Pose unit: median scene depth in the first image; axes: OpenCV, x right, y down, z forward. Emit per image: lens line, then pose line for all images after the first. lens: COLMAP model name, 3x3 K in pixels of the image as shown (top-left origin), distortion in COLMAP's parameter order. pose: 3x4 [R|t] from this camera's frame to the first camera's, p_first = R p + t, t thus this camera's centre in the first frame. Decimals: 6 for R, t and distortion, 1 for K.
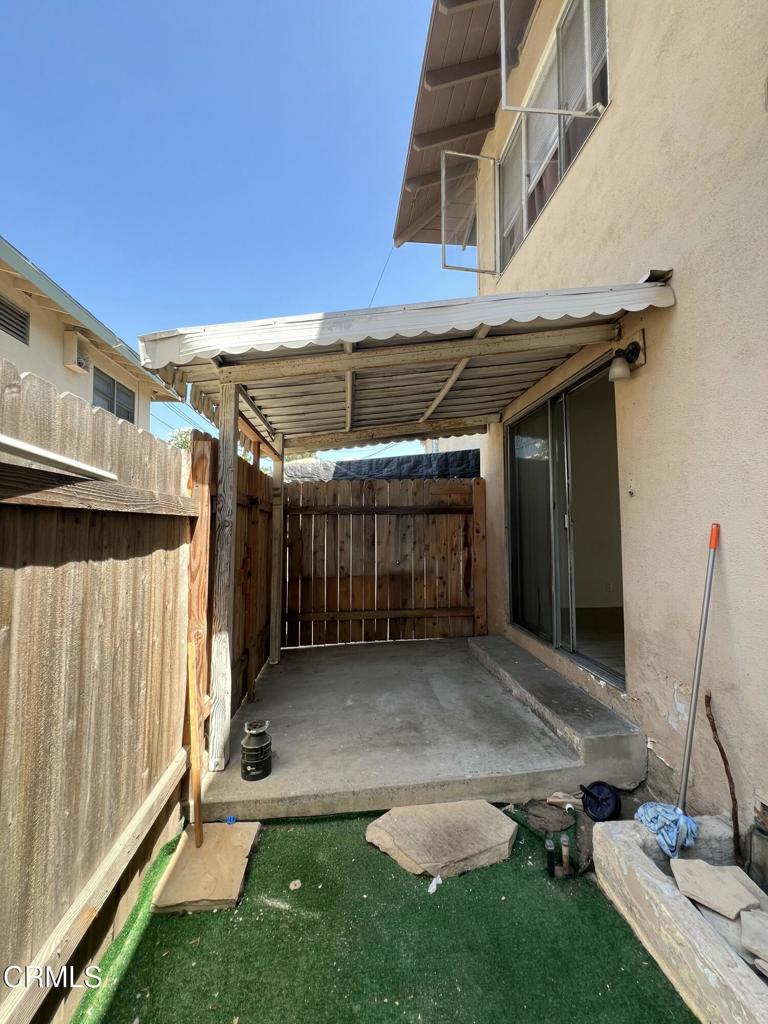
lens RADIAL K [[409.4, 0, 382.8], [0, 409.4, 510.7], [0, 0, 1]] dist [-0.001519, 0.001004]
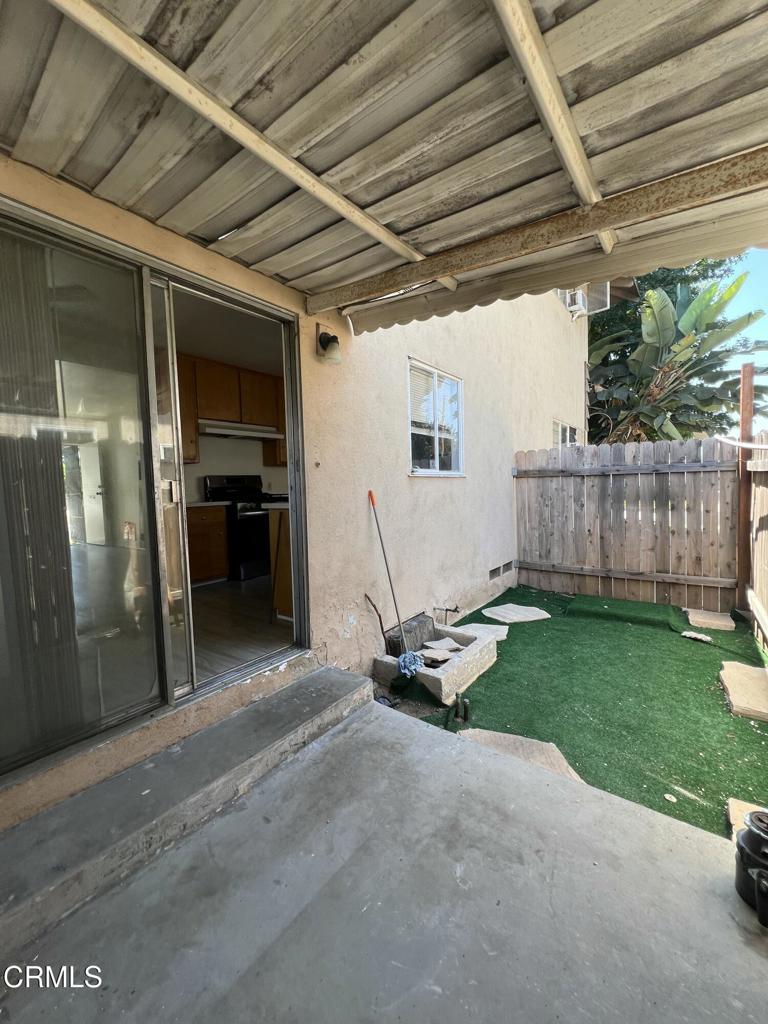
lens RADIAL K [[409.4, 0, 382.8], [0, 409.4, 510.7], [0, 0, 1]] dist [-0.001519, 0.001004]
pose [[-0.737016, -0.010597, 0.675793, -0.143645], [0.008019, 0.999670, 0.024422, 0.029383], [-0.675828, 0.023418, -0.736687, 0.881708]]
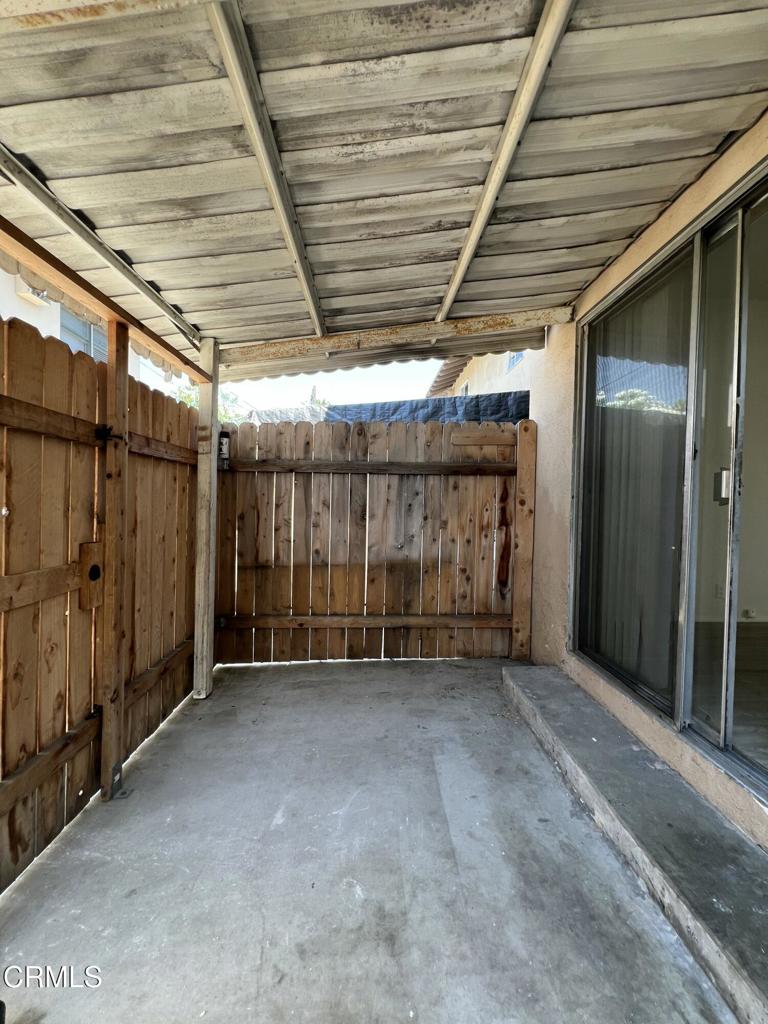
lens RADIAL K [[409.4, 0, 382.8], [0, 409.4, 510.7], [0, 0, 1]] dist [-0.001519, 0.001004]
pose [[0.997751, 0.023551, -0.062748, 0.052173], [-0.018974, 0.997183, 0.072566, 0.020647], [0.064280, -0.071212, 0.995388, 0.345325]]
